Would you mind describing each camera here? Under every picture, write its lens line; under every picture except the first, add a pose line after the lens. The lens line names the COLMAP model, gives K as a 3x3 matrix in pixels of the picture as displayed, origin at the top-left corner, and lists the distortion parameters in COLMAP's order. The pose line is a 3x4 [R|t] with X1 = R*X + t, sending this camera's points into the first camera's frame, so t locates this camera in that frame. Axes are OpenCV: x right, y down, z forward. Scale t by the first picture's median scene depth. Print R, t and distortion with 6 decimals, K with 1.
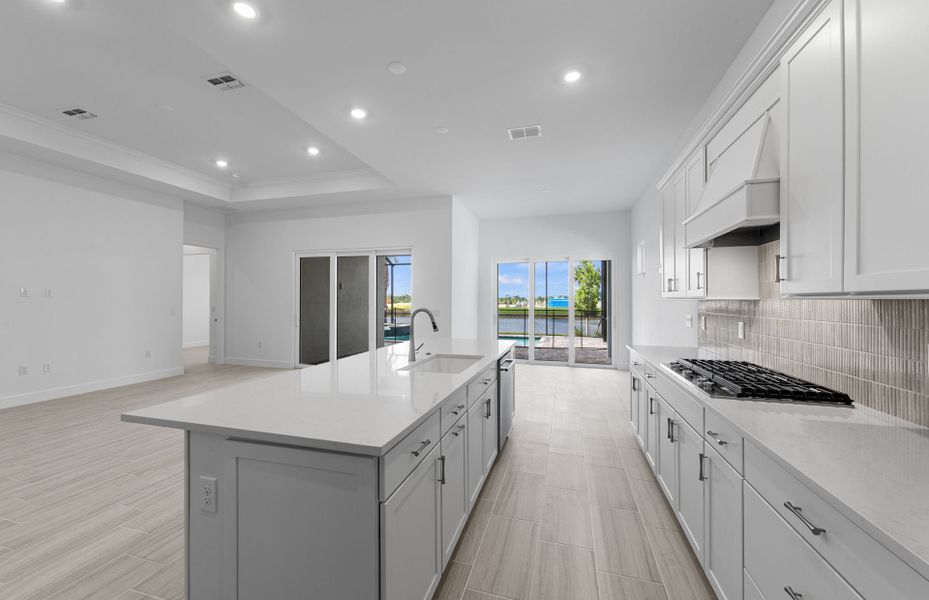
lens RADIAL K [[352.0, 0, 461.1], [0, 352.0, 293.6], [0, 0, 1]] dist [0.006244, -0.000813]
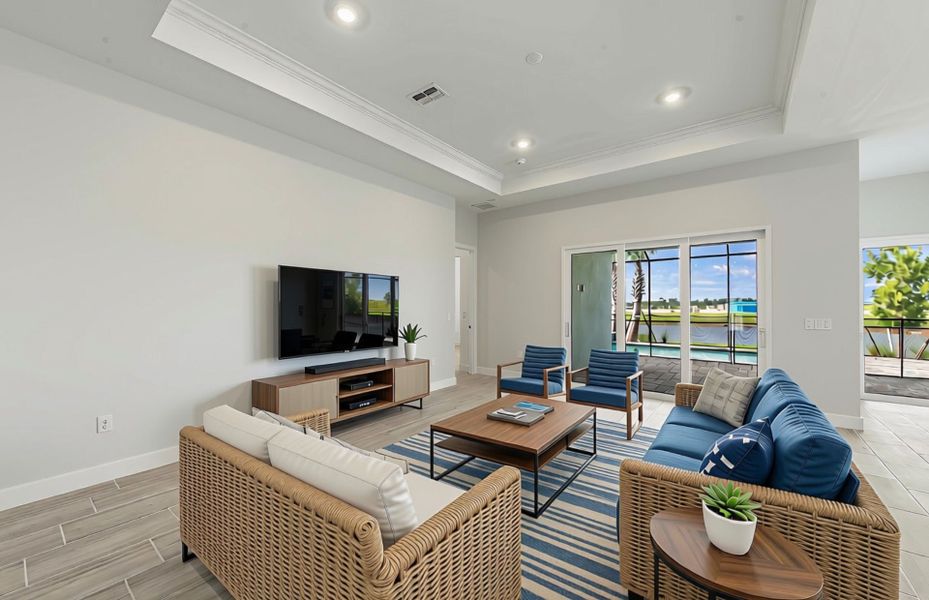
lens RADIAL K [[352.0, 0, 463.5], [0, 352.0, 303.0], [0, 0, 1]] dist [0.006244, -0.000813]
pose [[0.928004, -0.001940, -0.372566, -0.400110], [0.009122, 0.999805, 0.017514, -0.005797], [0.372459, -0.019652, 0.927840, 0.136915]]
